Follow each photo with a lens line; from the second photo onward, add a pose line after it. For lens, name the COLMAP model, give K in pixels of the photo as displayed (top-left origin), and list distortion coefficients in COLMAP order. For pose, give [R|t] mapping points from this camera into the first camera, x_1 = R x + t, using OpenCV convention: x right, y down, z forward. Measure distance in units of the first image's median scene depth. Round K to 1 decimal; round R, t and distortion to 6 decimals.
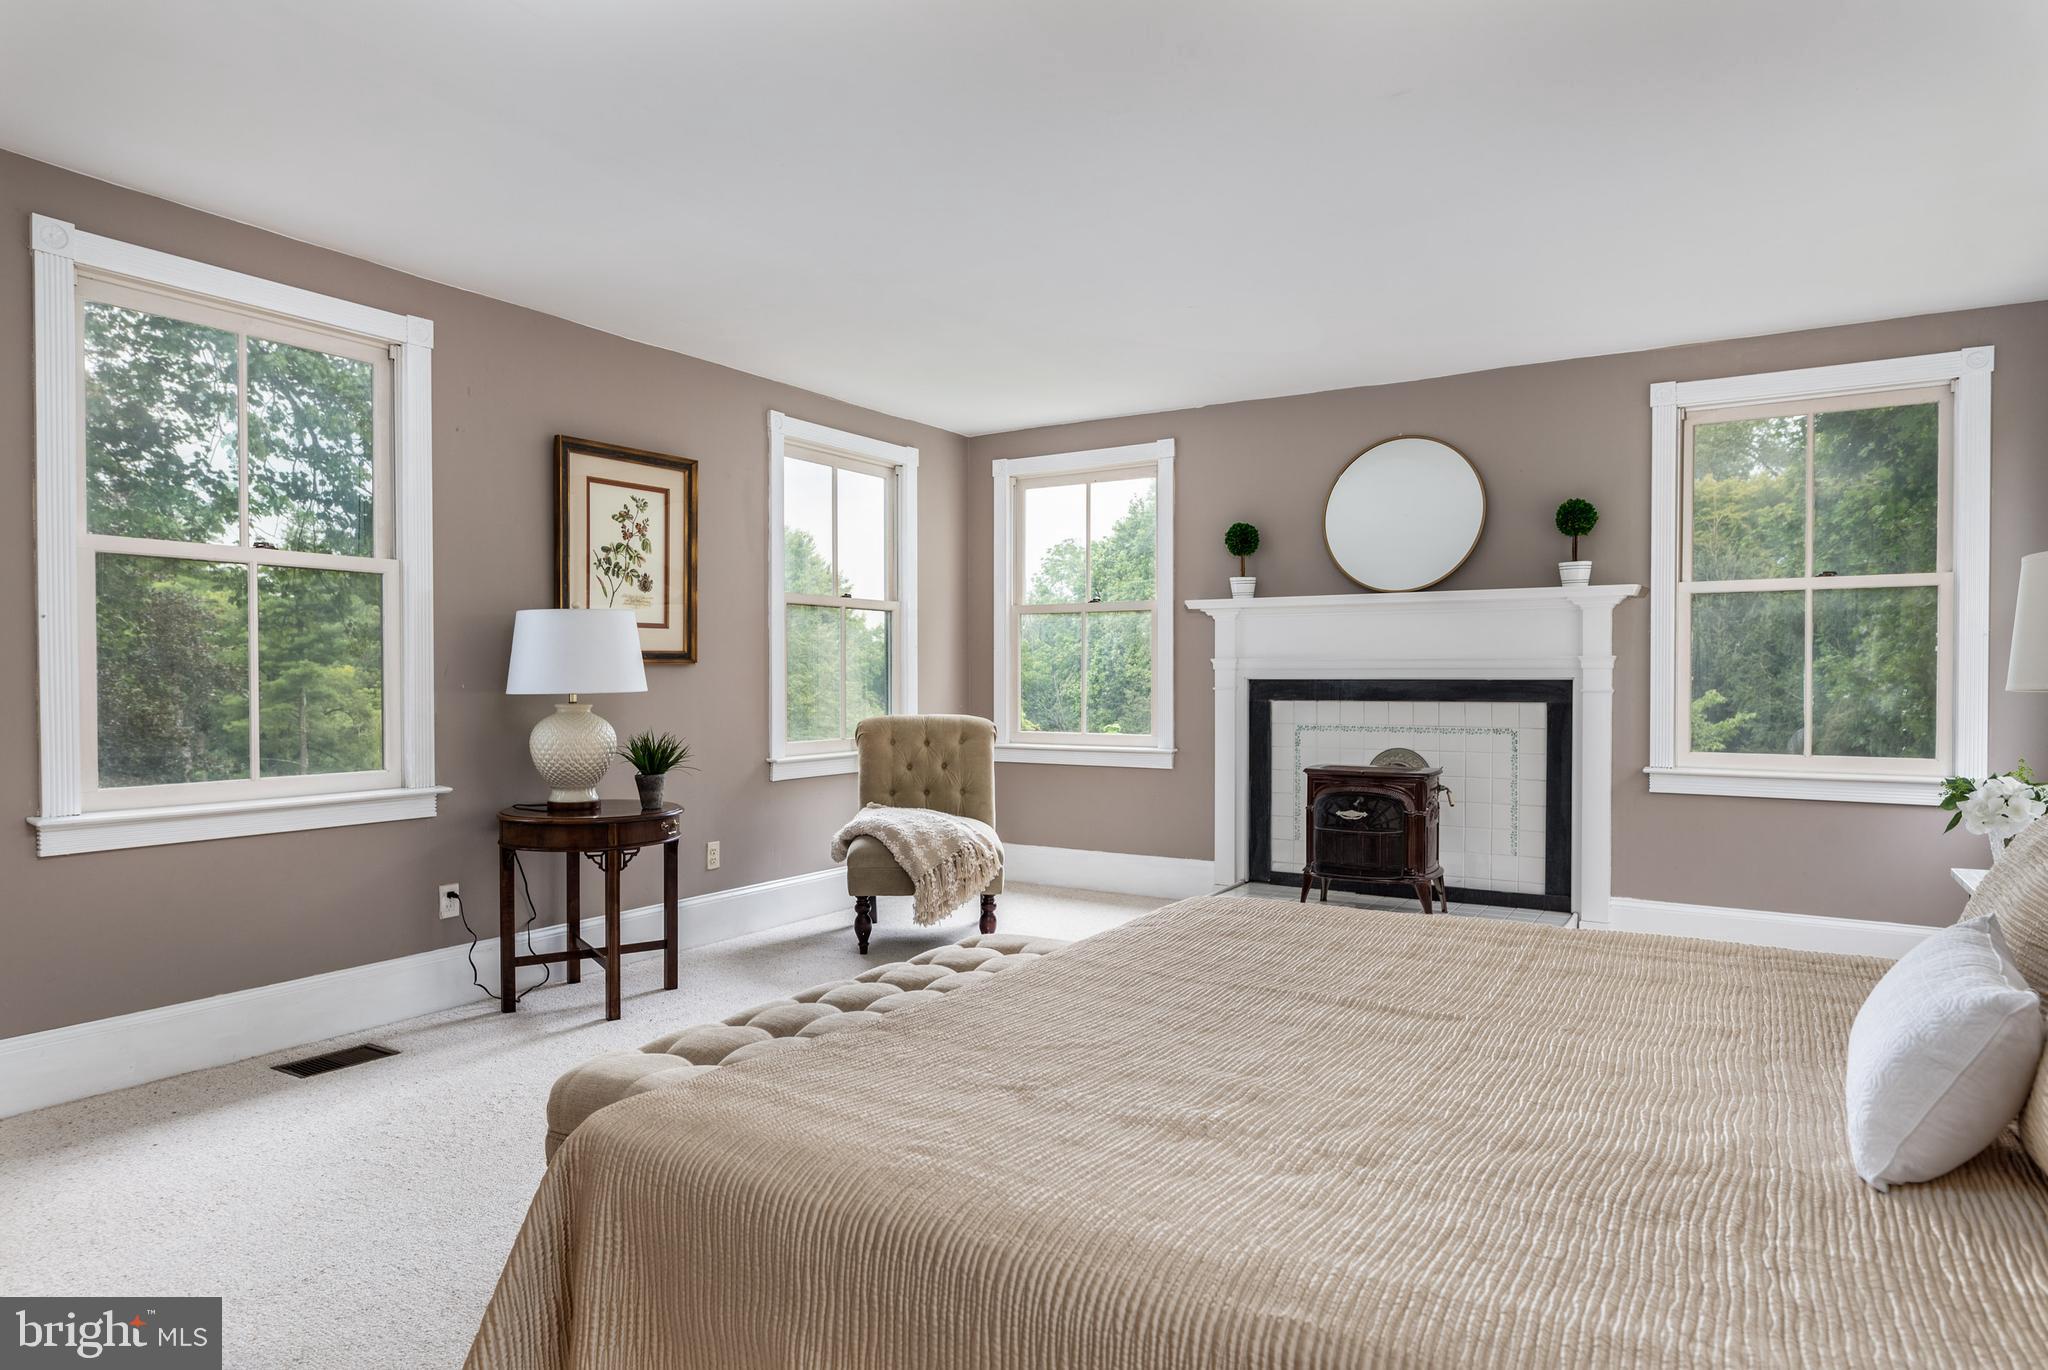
lens RADIAL K [[1208.7, 0, 1016.8], [0, 1208.7, 696.9], [0, 0, 1]] dist [-0.006335, -0.001808]
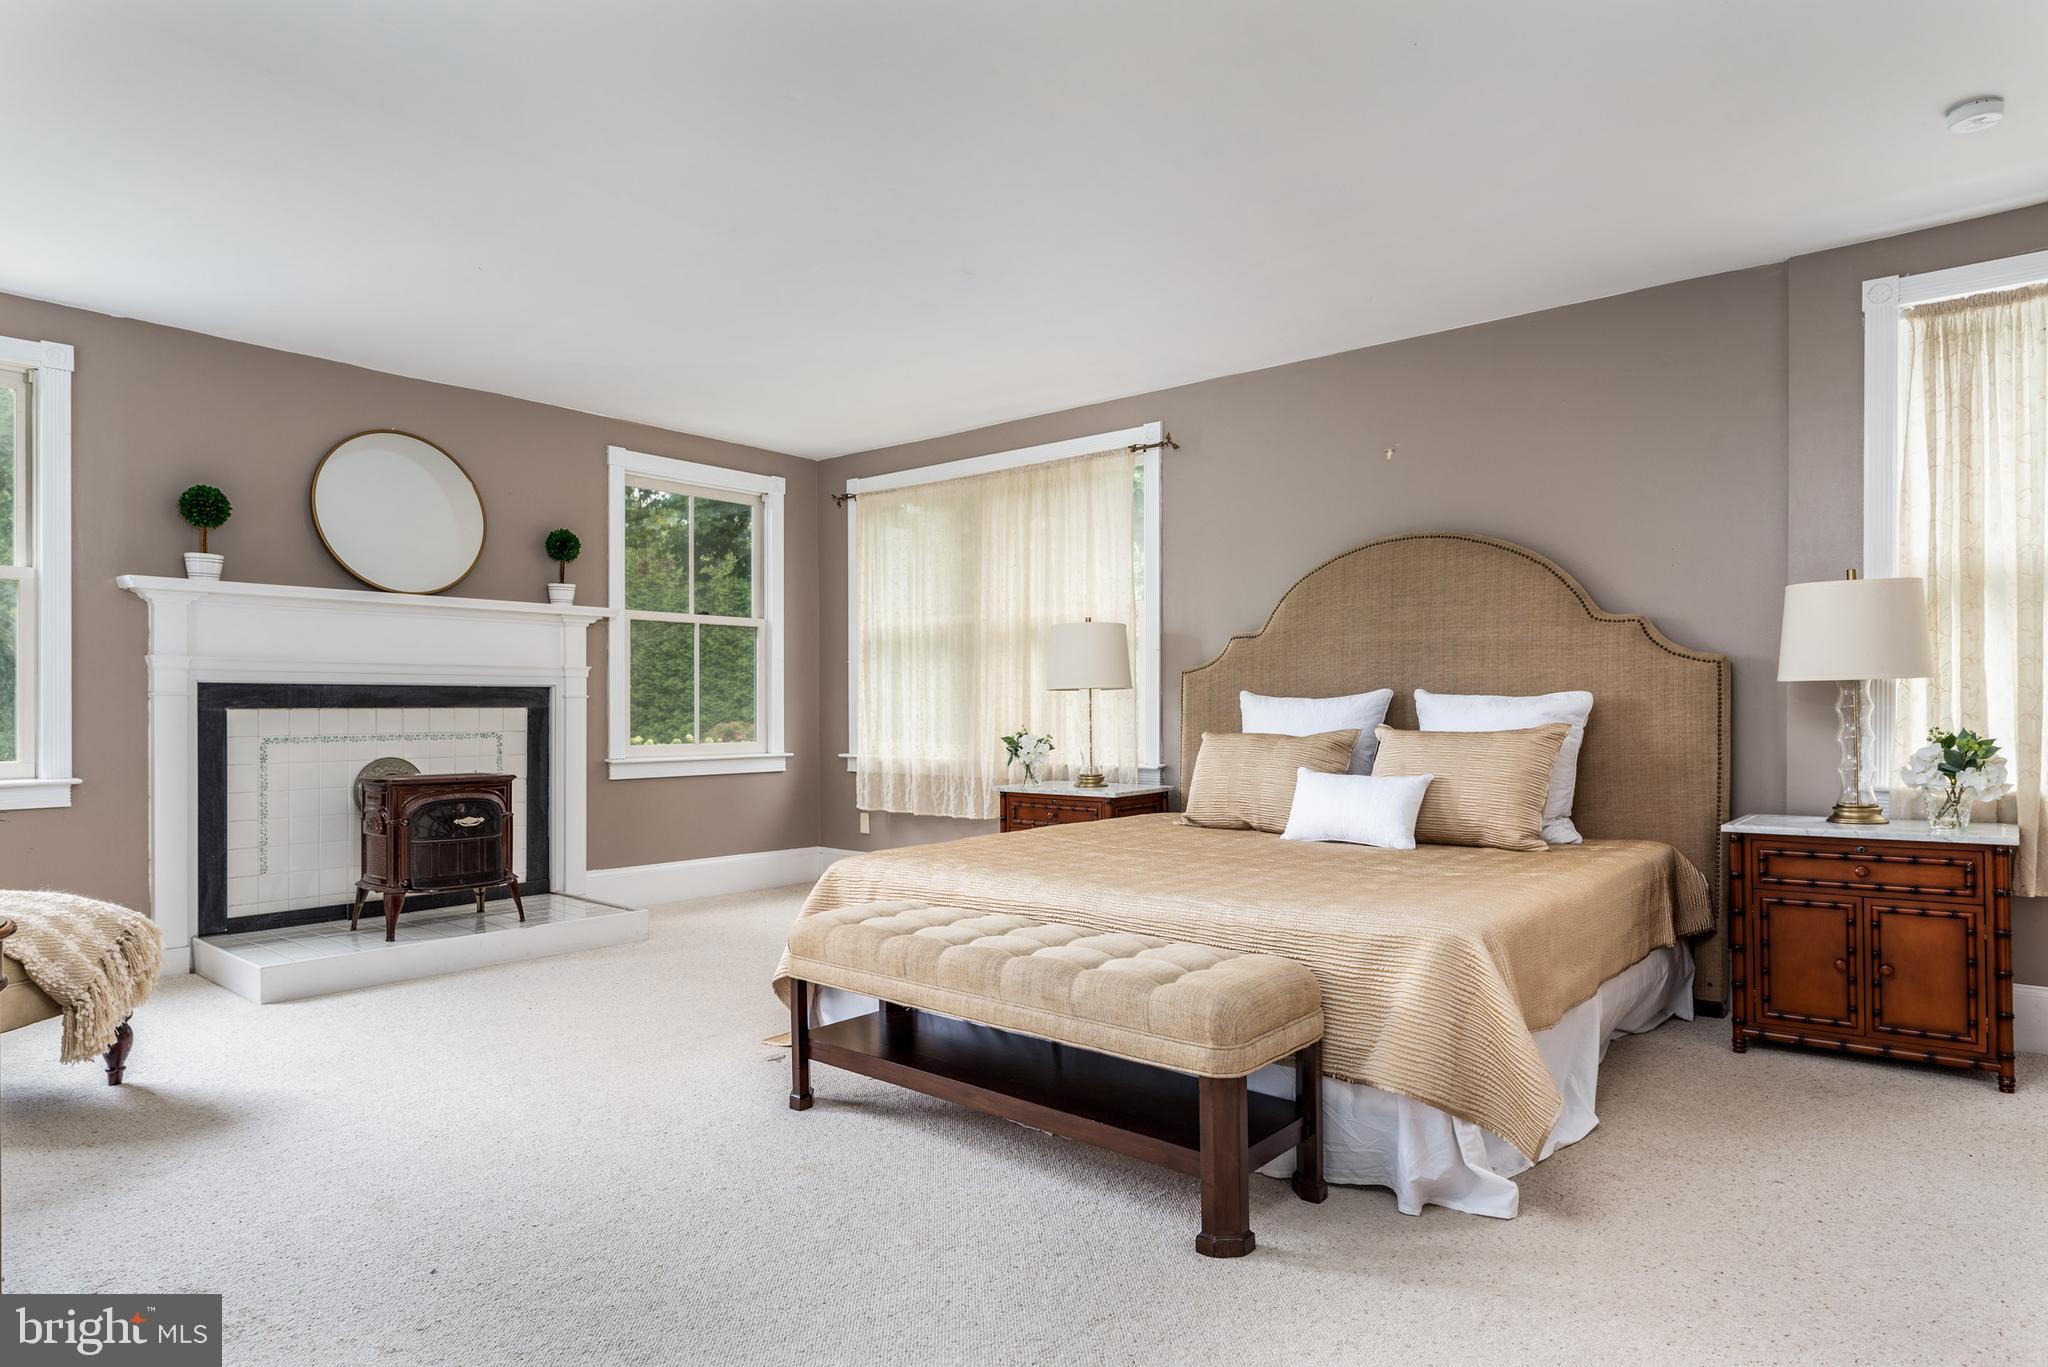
lens RADIAL K [[1208.7, 0, 1016.8], [0, 1208.7, 695.4], [0, 0, 1]] dist [-0.006335, -0.001808]
pose [[0.119599, 0.010604, 0.992766, -0.606688], [0.019755, 0.999720, -0.013058, 0.017060], [-0.992626, 0.021174, 0.119356, 0.426650]]
